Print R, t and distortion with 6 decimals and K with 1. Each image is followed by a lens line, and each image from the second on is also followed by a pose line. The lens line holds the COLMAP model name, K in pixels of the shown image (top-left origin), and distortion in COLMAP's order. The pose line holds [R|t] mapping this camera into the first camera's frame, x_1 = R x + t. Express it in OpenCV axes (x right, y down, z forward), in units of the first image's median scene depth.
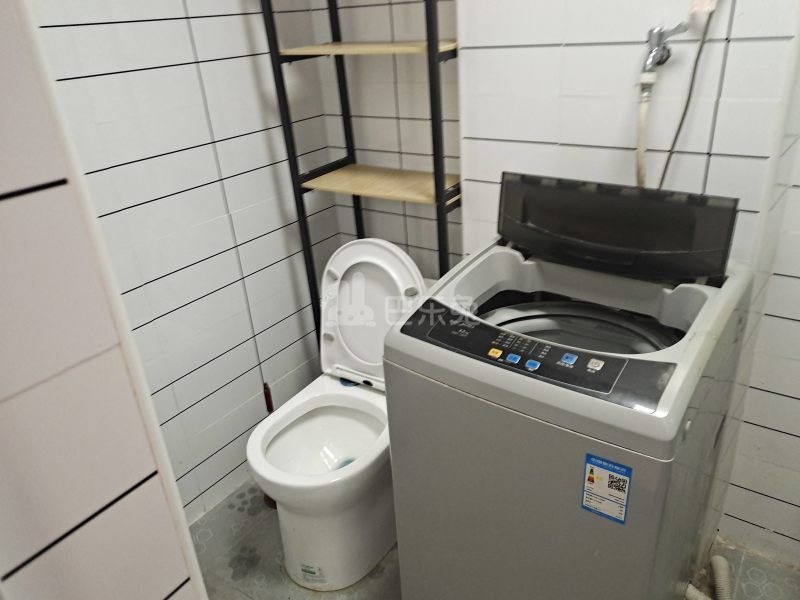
lens RADIAL K [[605.0, 0, 401.0], [0, 605.0, 294.0], [0, 0, 1]] dist [0.045734, -0.032122]
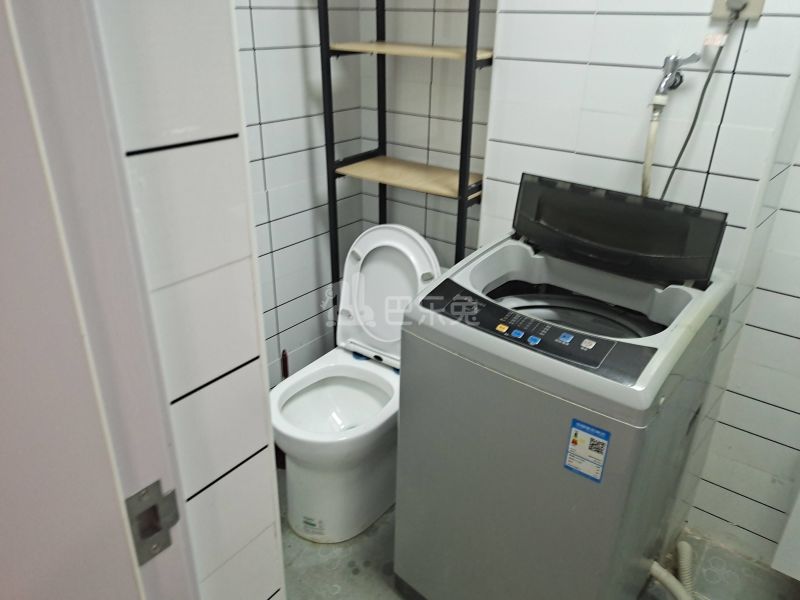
lens RADIAL K [[605.0, 0, 398.6], [0, 605.0, 304.9], [0, 0, 1]] dist [0.045734, -0.032122]
pose [[0.995784, 0.091519, -0.006166, -0.026482], [-0.091396, 0.995654, 0.017872, 0.036484], [0.007775, -0.017233, 0.999821, -0.106639]]
